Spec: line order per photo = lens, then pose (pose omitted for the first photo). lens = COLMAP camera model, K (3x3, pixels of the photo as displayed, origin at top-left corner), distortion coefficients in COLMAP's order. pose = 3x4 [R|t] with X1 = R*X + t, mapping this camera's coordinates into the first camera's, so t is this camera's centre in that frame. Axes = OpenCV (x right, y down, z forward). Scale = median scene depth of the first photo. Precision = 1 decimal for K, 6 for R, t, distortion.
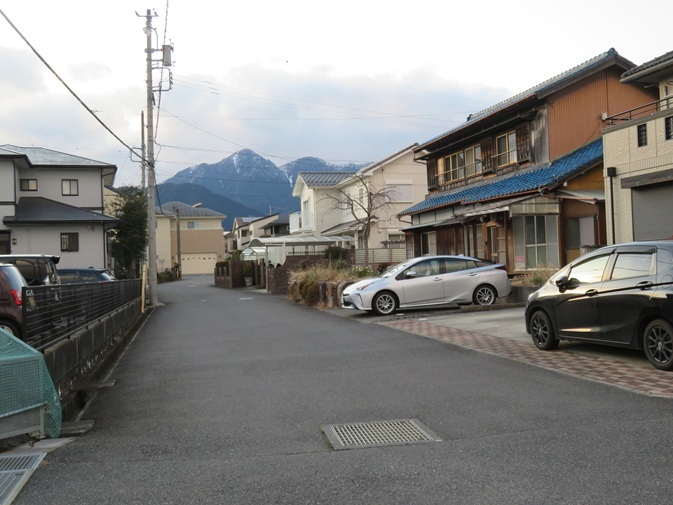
lens RADIAL K [[715.5, 0, 336.5], [0, 715.5, 252.5], [0, 0, 1]] dist [-0.009243, -0.004977]
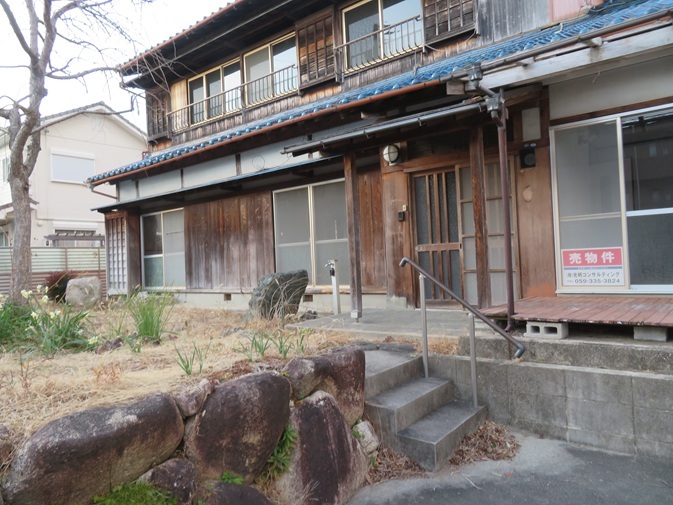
lens RADIAL K [[477.7, 0, 336.5], [0, 477.7, 252.5], [0, 0, 1]] dist [-0.002432, -0.000729]
pose [[0.802044, 0.016329, 0.597041, 0.023282], [-0.000771, 0.999654, -0.026305, 0.008863], [-0.597264, 0.020638, 0.801779, 0.588415]]
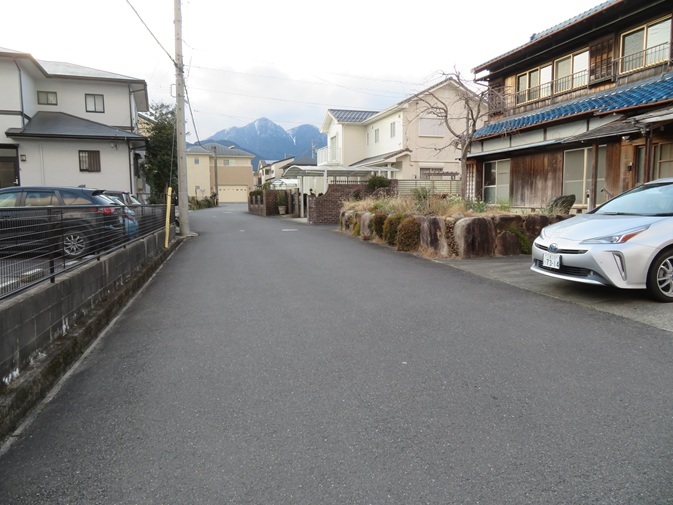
lens RADIAL K [[477.7, 0, 336.5], [0, 477.7, 252.5], [0, 0, 1]] dist [-0.002432, -0.000729]
pose [[0.999337, 0.023222, 0.028057, -0.075535], [-0.026629, 0.991429, 0.127901, 0.013010], [-0.024846, -0.128563, 0.991390, 0.363749]]
